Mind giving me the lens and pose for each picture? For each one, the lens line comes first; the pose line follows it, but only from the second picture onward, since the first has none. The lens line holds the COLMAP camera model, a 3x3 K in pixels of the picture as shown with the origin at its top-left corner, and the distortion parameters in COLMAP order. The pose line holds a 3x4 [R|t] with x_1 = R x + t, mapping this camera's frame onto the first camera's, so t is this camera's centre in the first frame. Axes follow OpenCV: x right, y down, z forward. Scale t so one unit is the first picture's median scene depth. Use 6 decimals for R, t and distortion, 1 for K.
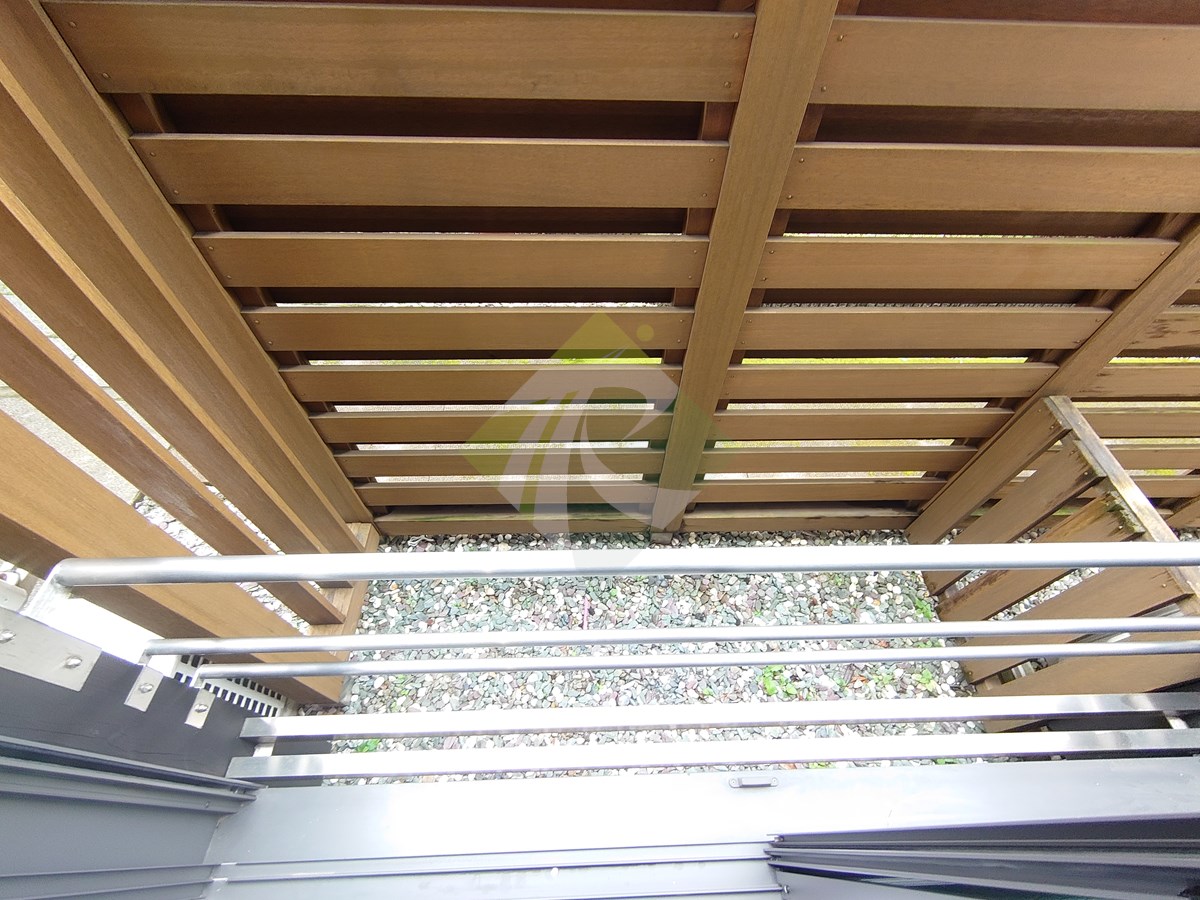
lens RADIAL K [[526.7, 0, 599.8], [0, 526.7, 453.0], [0, 0, 1]] dist [-0.003207, 0.000123]
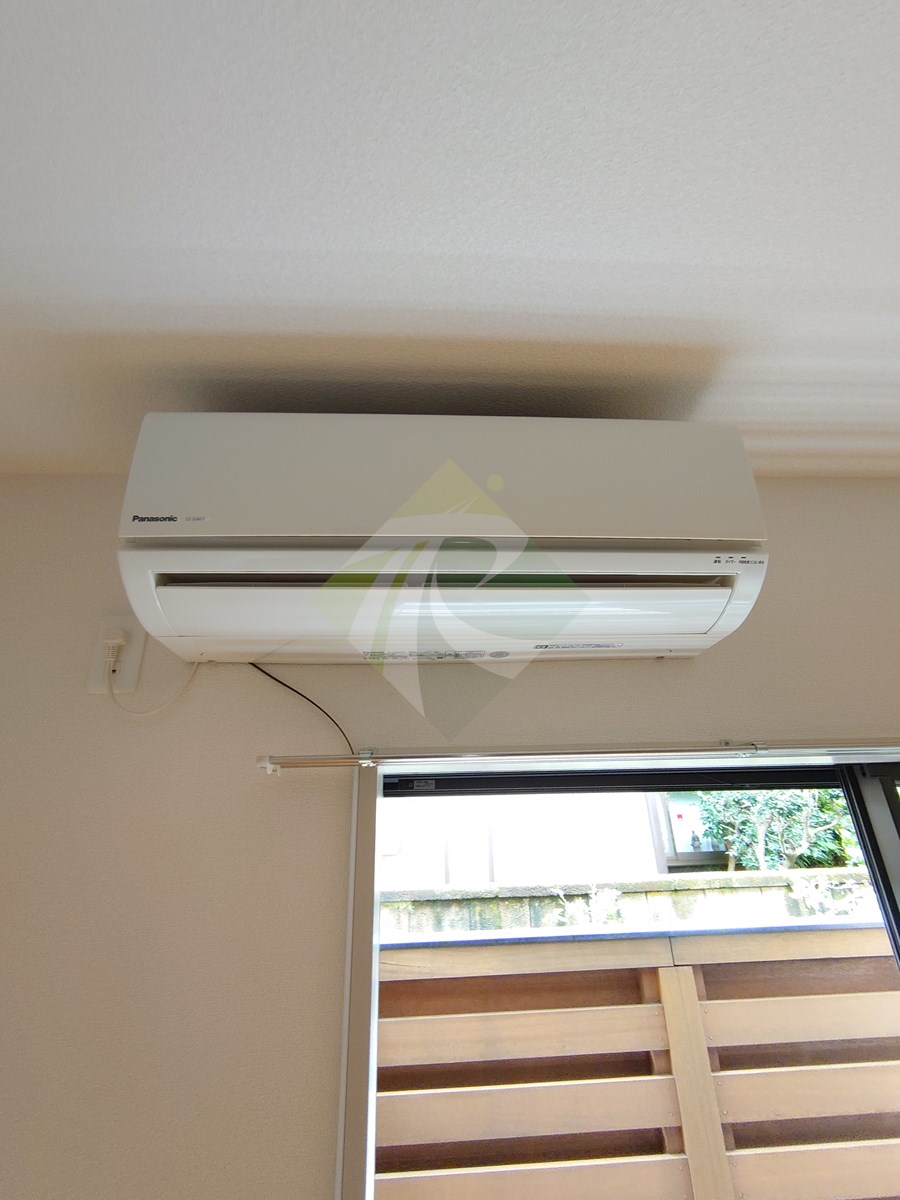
lens RADIAL K [[526.7, 0, 451.6], [0, 526.7, 605.0], [0, 0, 1]] dist [-0.003207, 0.000123]
pose [[0.998123, -0.055984, 0.024810, -0.457455], [0.035767, 0.204150, -0.978286, 0.794229], [0.049703, 0.977338, 0.205769, -0.947082]]
